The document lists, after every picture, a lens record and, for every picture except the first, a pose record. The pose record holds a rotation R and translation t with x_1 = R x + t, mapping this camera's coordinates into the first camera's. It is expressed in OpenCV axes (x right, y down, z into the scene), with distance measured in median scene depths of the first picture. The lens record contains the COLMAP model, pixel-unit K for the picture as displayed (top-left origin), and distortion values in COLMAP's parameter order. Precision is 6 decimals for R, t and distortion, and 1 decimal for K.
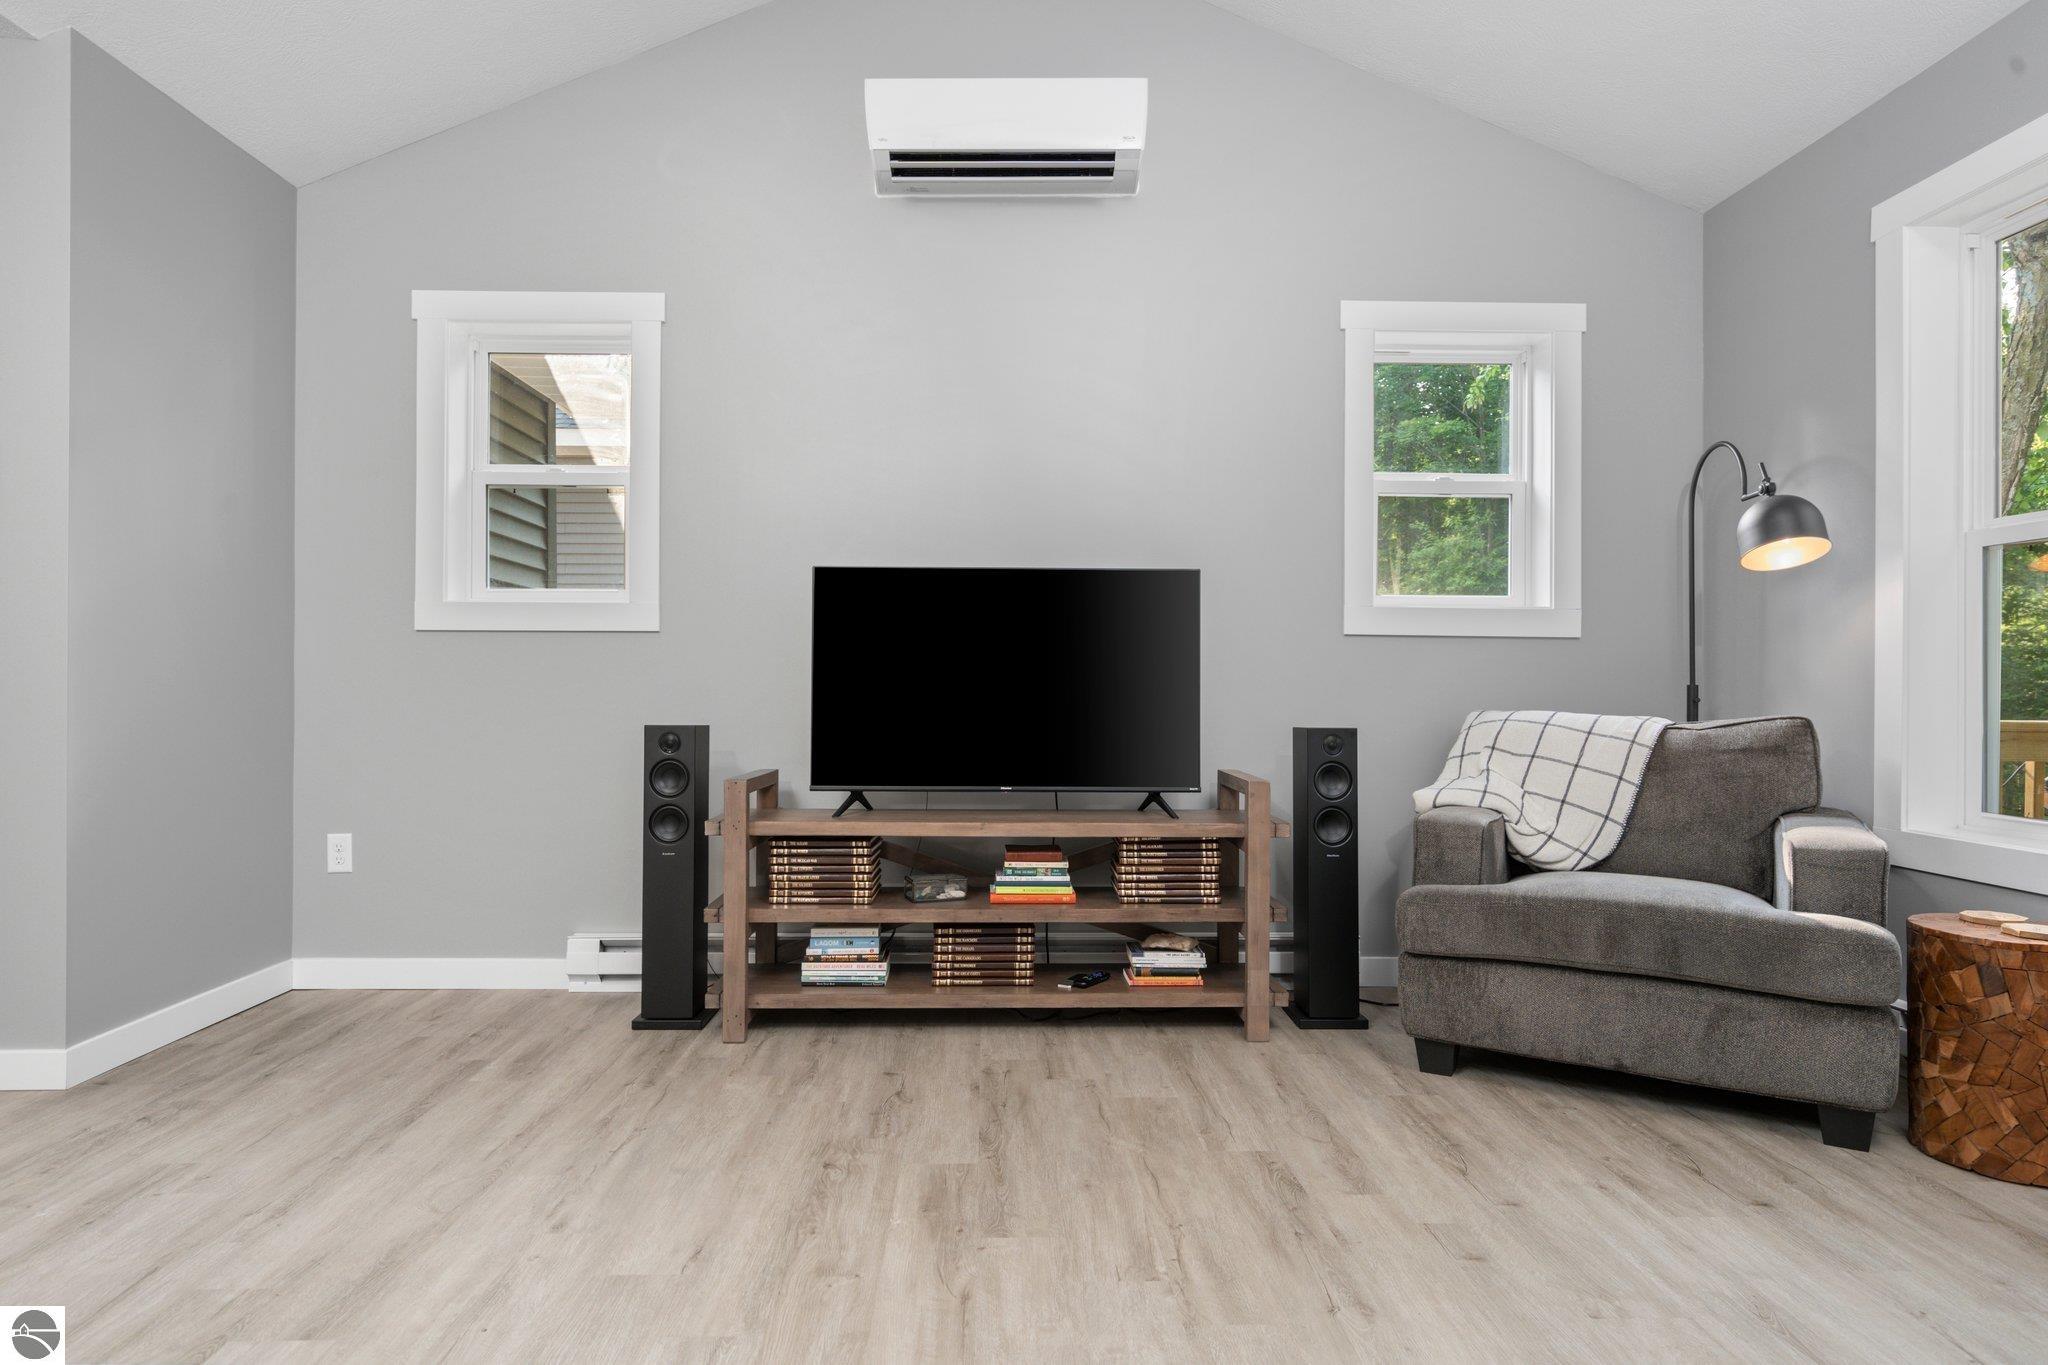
lens RADIAL K [[1110.7, 0, 1016.9], [0, 1110.7, 694.5], [0, 0, 1]] dist [0.003663, 0.001434]
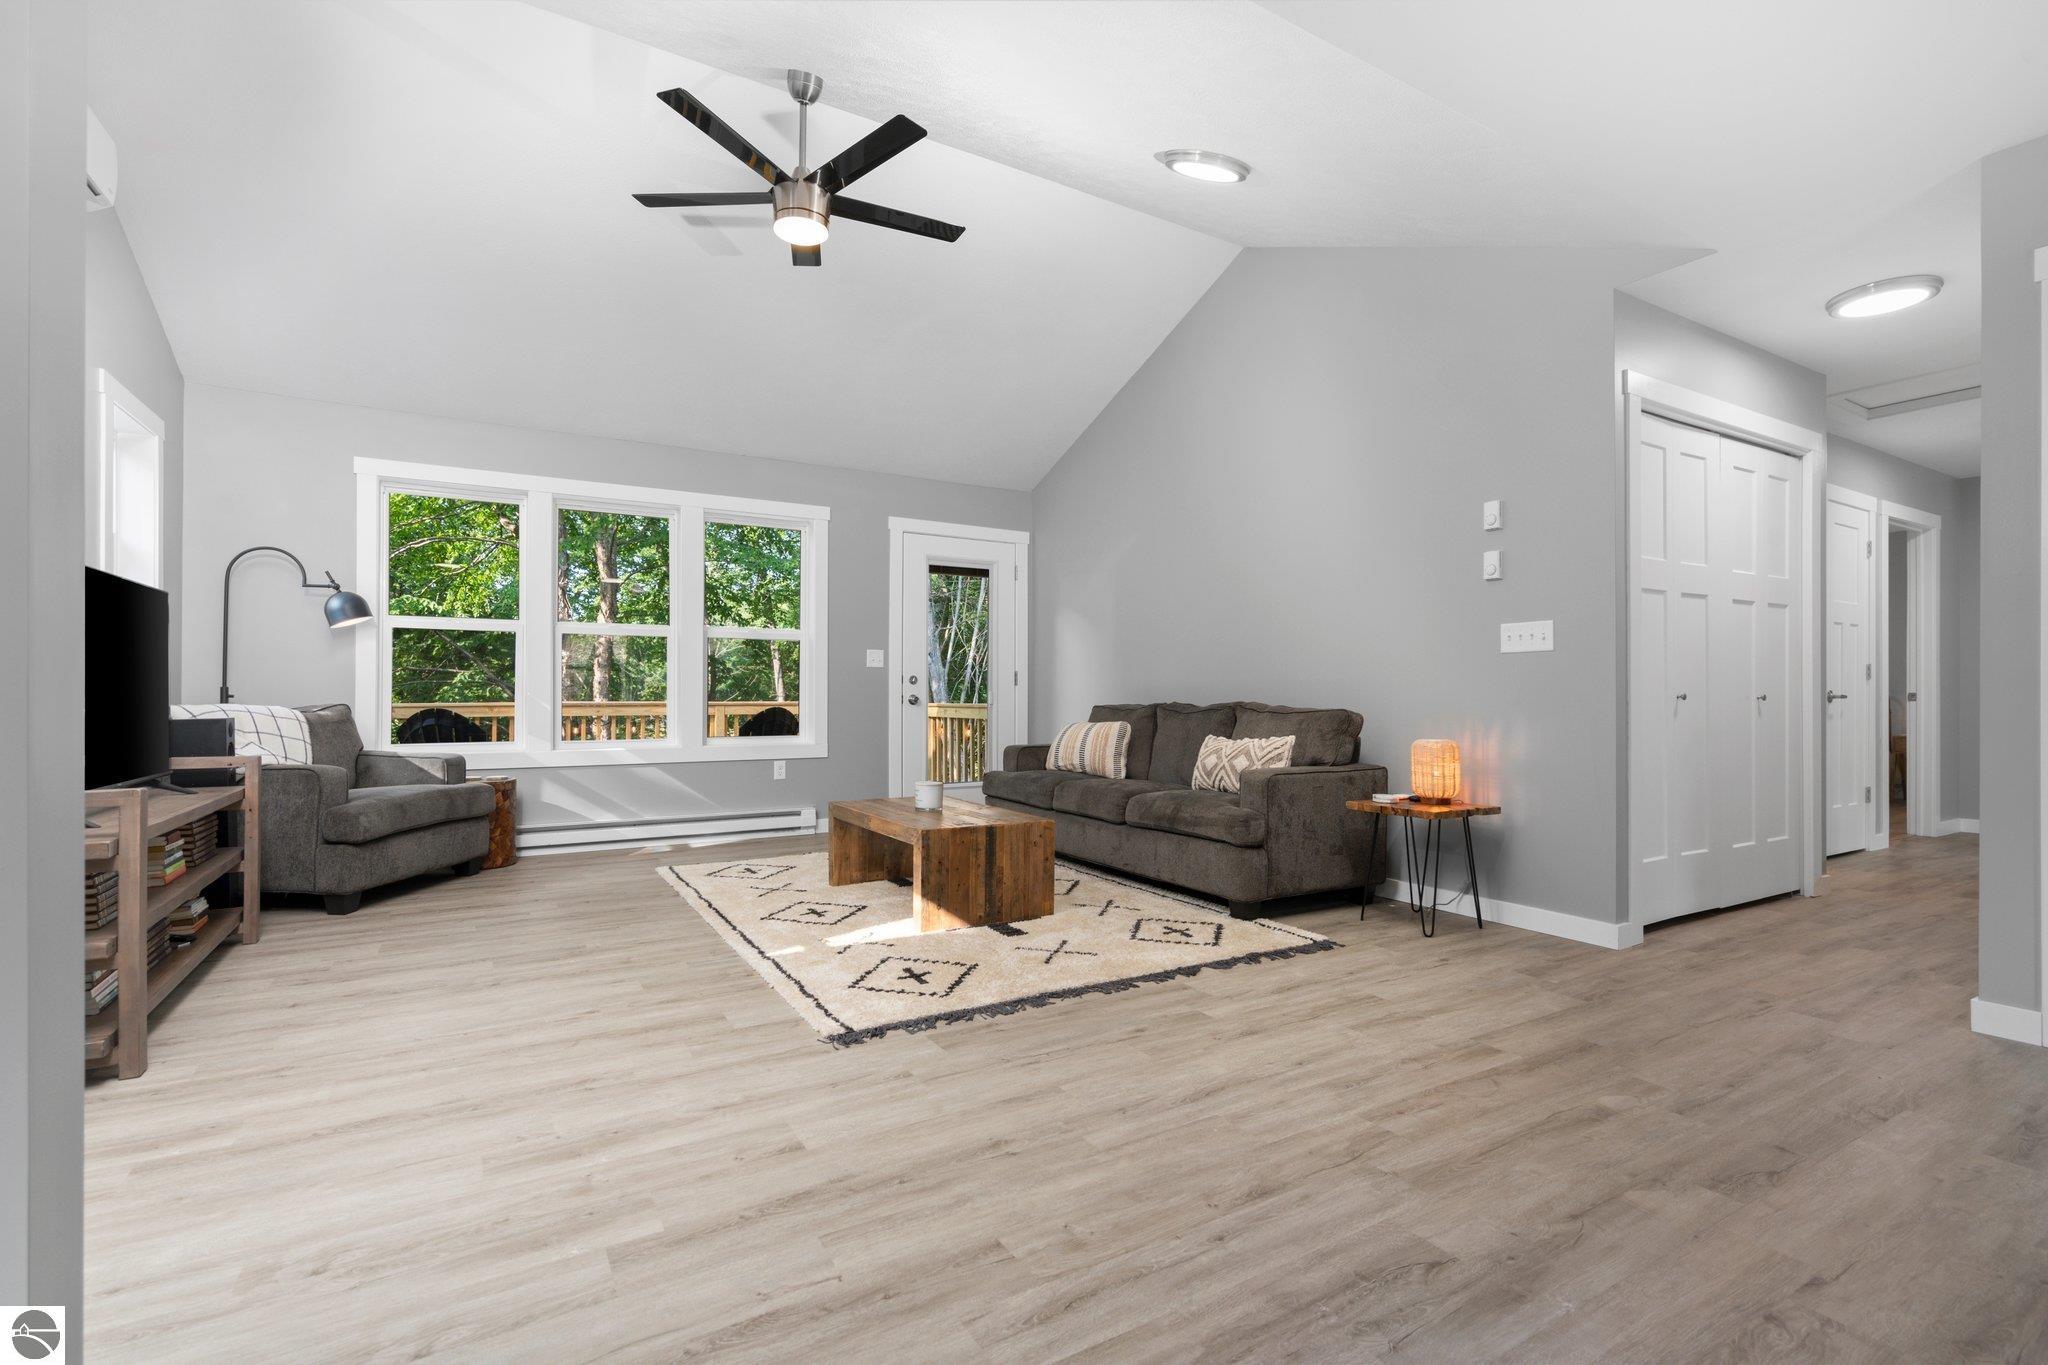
lens RADIAL K [[924.5, 0, 1014.8], [0, 924.5, 685.7], [0, 0, 1]] dist [-0.003987, 0.001017]
pose [[-0.488568, 0.003313, 0.872520, -1.233987], [0.000829, 0.999994, -0.003333, -0.006083], [-0.872526, -0.000905, -0.488567, 0.714721]]
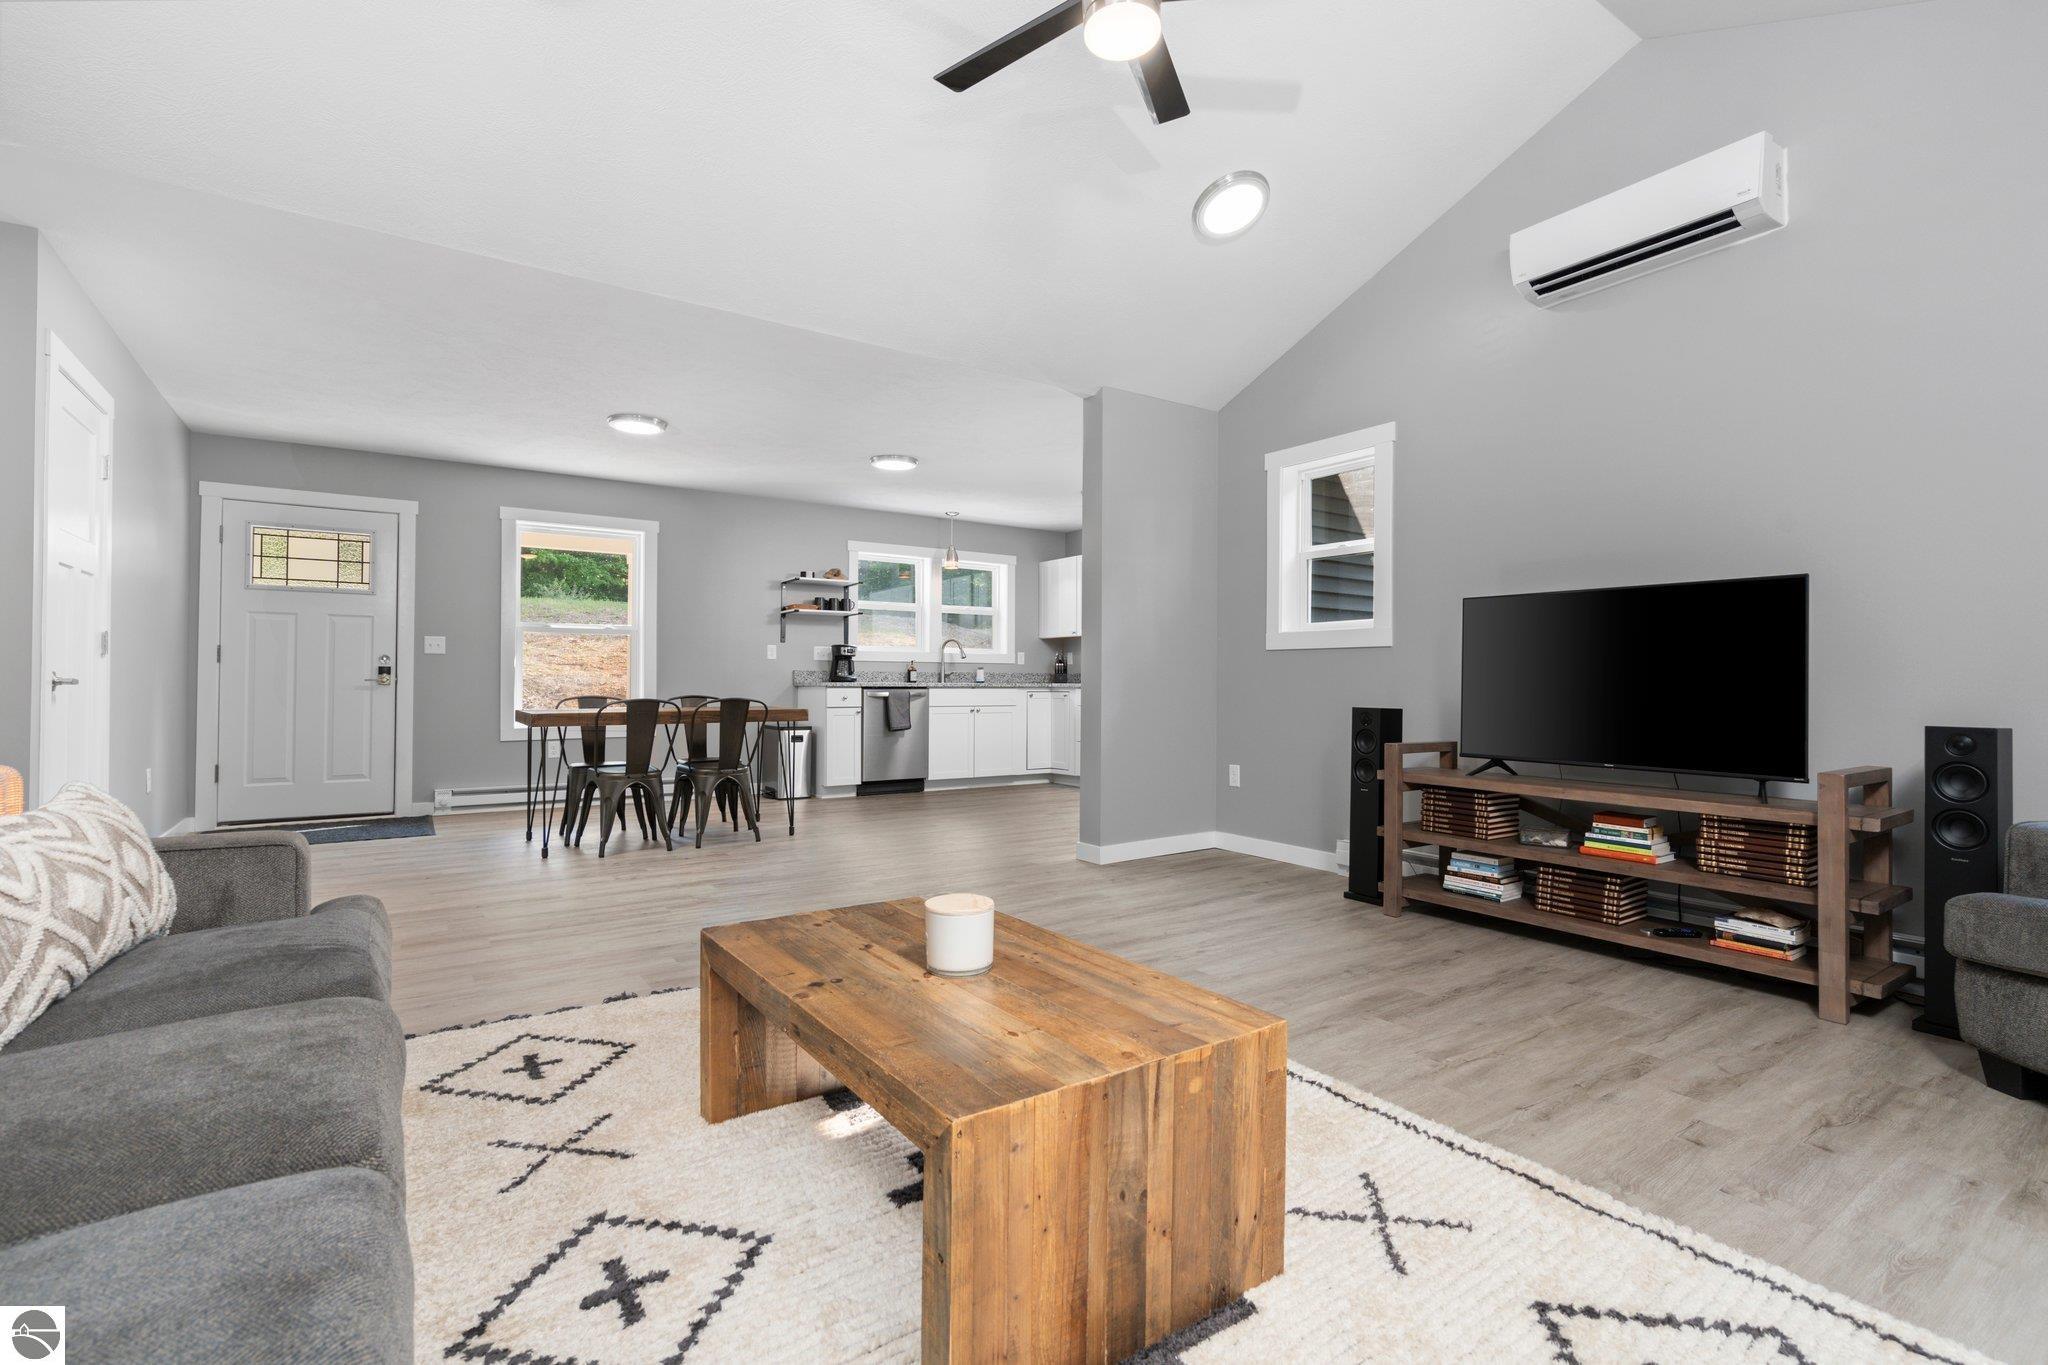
lens RADIAL K [[924.5, 0, 1014.8], [0, 924.5, 685.7], [0, 0, 1]] dist [-0.003987, 0.001017]
pose [[0.542901, 0.003955, -0.839788, 0.513413], [-0.007617, 0.999971, -0.000214, 0.000707], [0.839762, 0.006513, 0.542915, -0.121557]]
